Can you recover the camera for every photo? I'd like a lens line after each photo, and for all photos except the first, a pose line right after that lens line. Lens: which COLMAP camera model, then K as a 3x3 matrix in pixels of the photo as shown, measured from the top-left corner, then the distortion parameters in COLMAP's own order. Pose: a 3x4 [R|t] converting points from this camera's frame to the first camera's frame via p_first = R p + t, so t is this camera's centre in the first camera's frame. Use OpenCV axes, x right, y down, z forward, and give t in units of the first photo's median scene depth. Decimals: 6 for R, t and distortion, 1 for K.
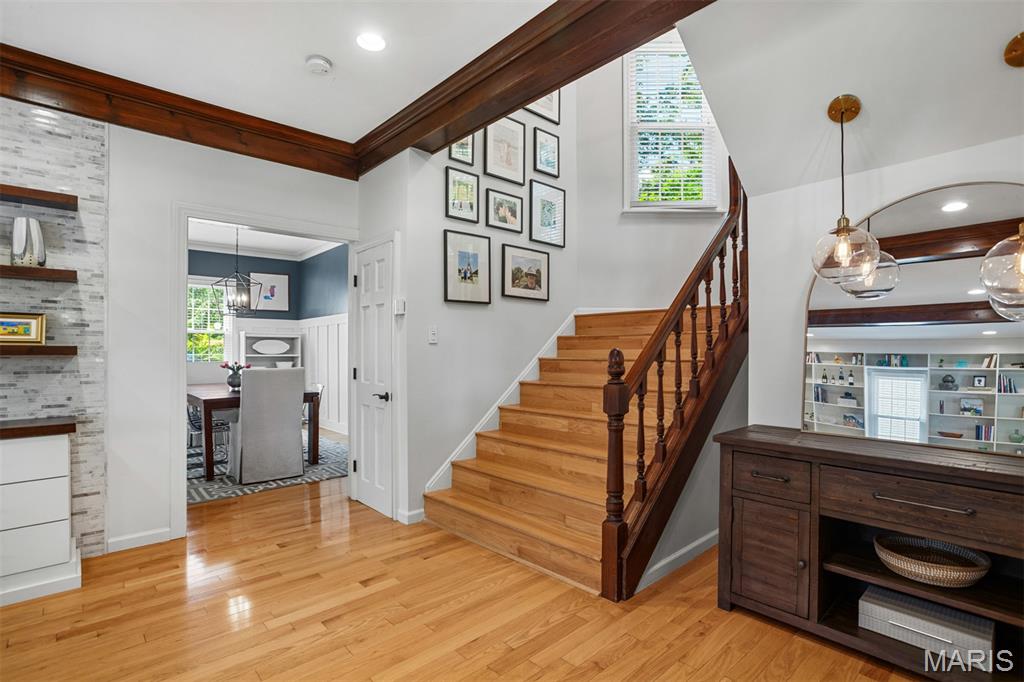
lens RADIAL K [[495.5, 0, 529.3], [0, 495.5, 346.5], [0, 0, 1]] dist [-0.040706, 0.017079]
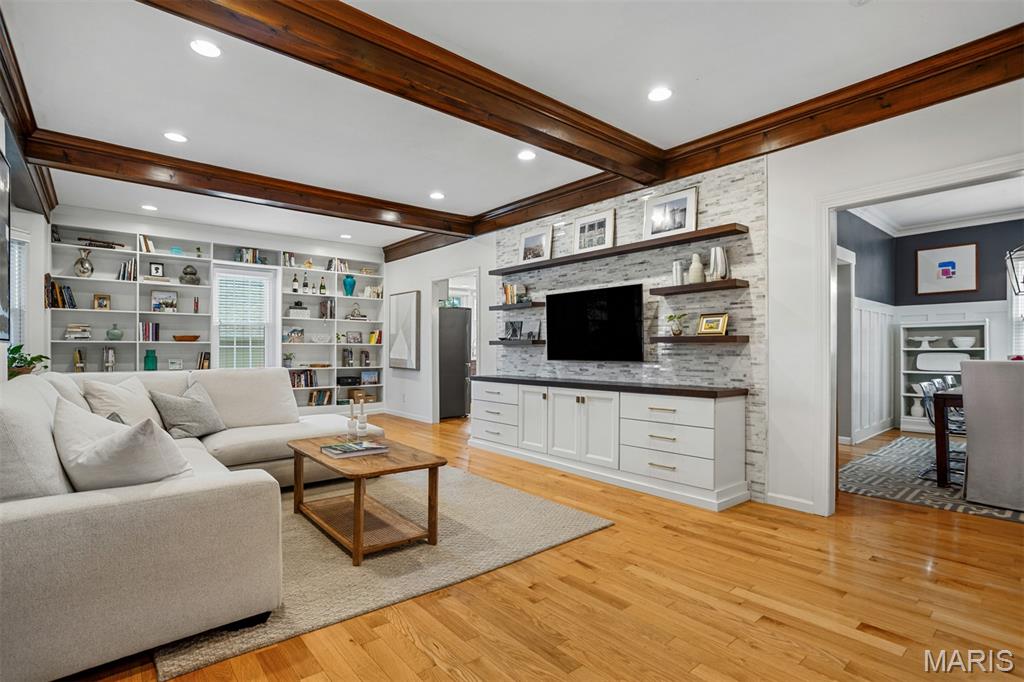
lens RADIAL K [[495.6, 0, 509.8], [0, 495.6, 349.7], [0, 0, 1]] dist [-0.032960, 0.021129]
pose [[-0.052774, 0.000207, -0.998606, 0.414378], [0.009724, 0.999953, -0.000306, 0.030255], [0.998559, -0.009726, -0.052774, 0.418010]]
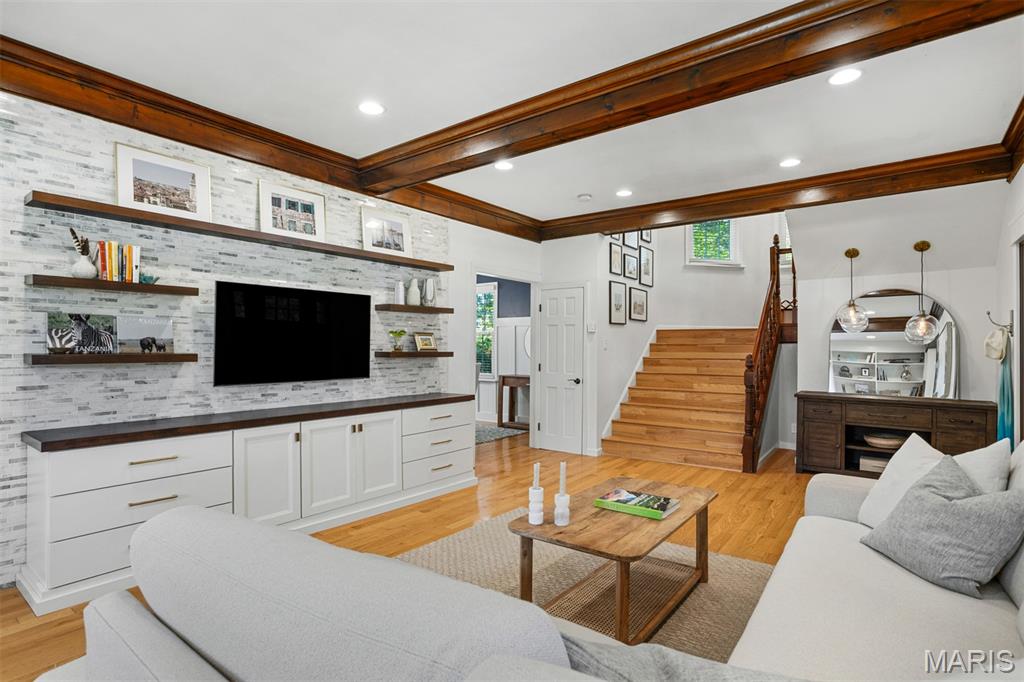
lens RADIAL K [[498.6, 0, 513.5], [0, 498.6, 344.8], [0, 0, 1]] dist [-0.030367, 0.001155]
pose [[0.987913, 0.005070, 0.154927, -0.944765], [-0.006315, 0.999952, 0.007544, -0.039003], [-0.154882, -0.008431, 0.987897, -0.768138]]
